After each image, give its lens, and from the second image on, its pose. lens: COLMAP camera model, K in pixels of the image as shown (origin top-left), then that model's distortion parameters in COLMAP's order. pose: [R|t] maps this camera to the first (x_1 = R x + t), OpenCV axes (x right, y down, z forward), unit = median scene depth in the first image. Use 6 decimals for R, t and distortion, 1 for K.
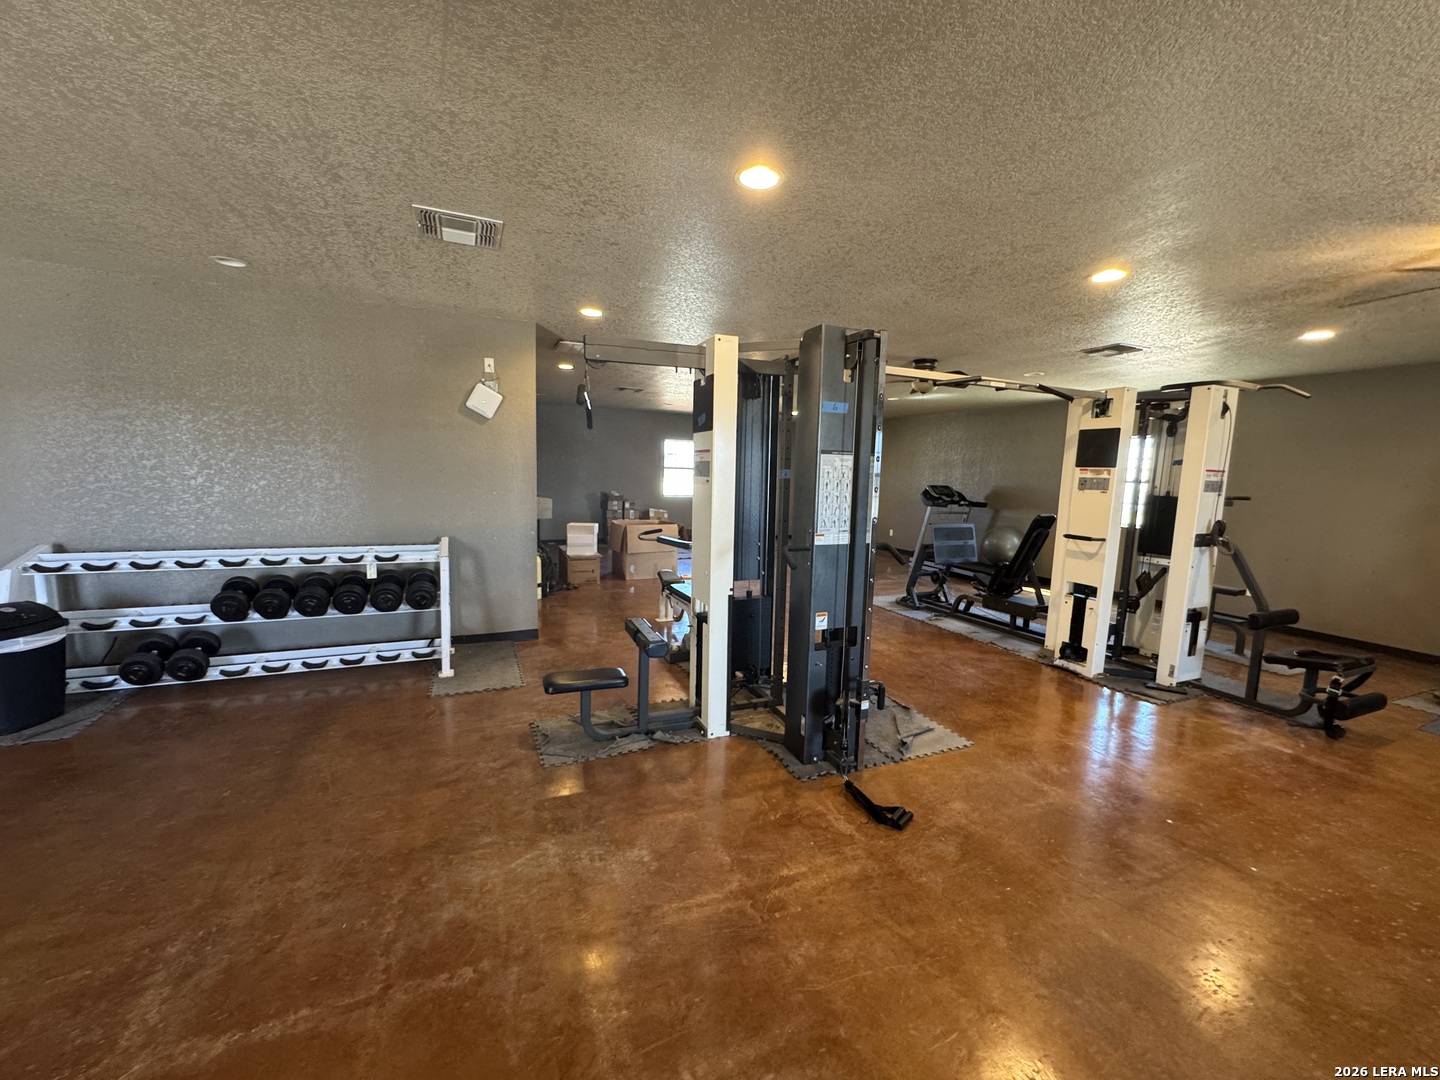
lens RADIAL K [[576.0, 0, 720.1], [0, 576.0, 539.2], [0, 0, 1]] dist [-0.001796, -0.000302]
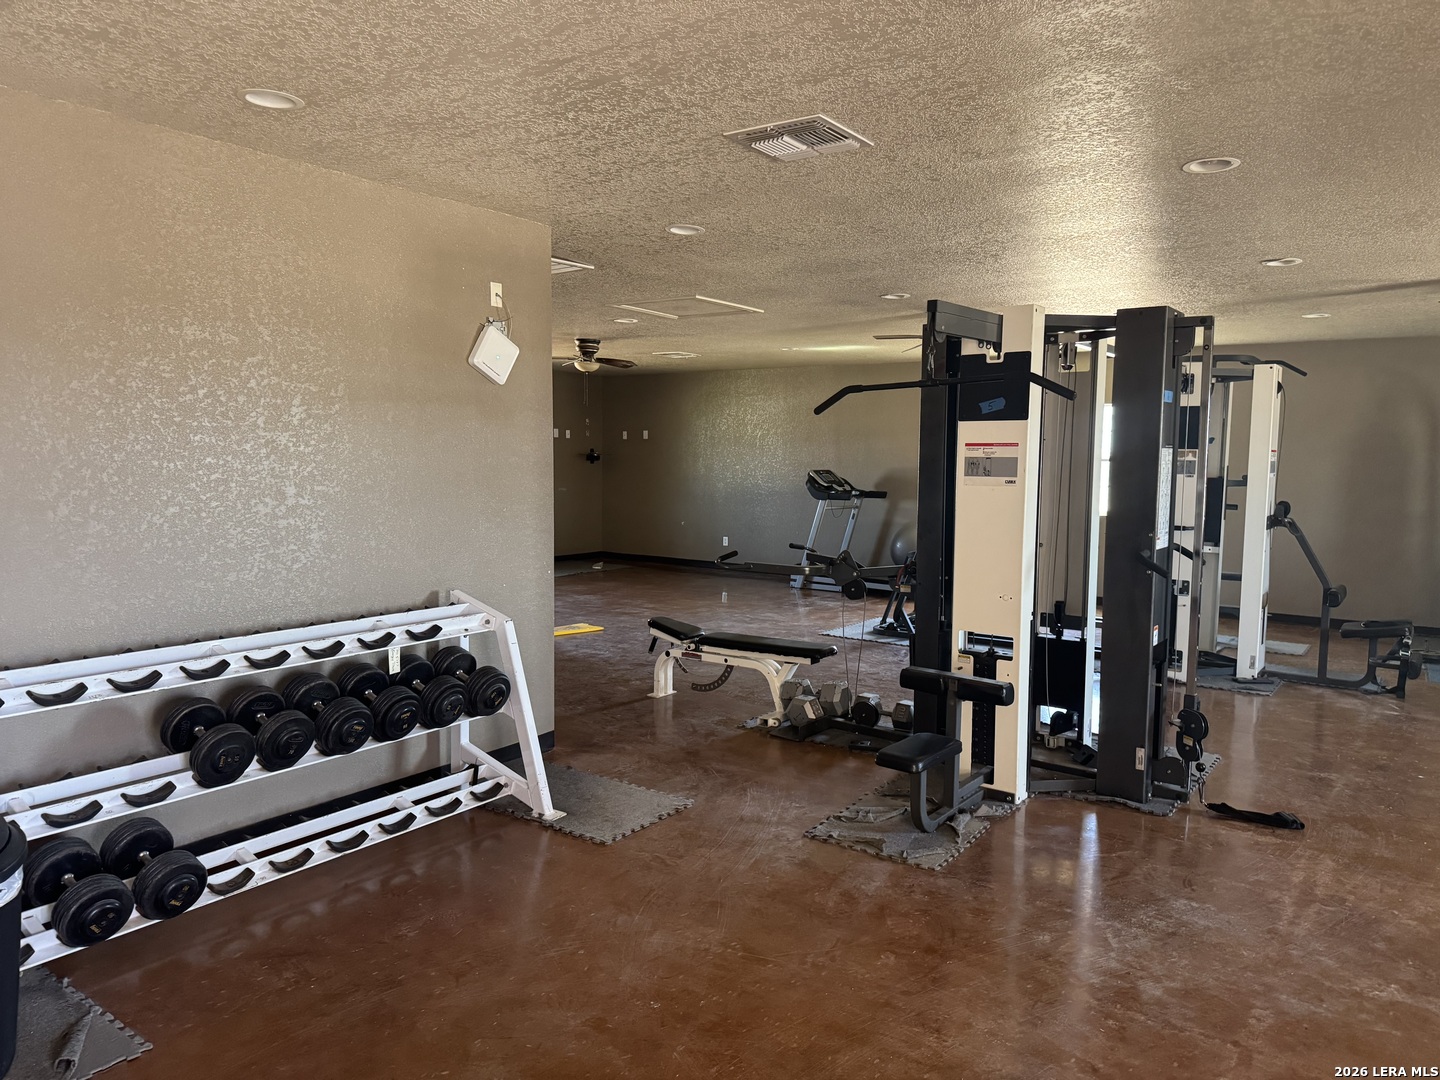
lens RADIAL K [[1013.0, 0, 723.8], [0, 1013.0, 541.3], [0, 0, 1]] dist [0.005745, -0.004247]
pose [[0.857038, -0.063335, 0.511347, -0.847620], [0.072792, 0.997346, 0.001529, -0.038242], [-0.510086, 0.035911, 0.859373, -0.006251]]
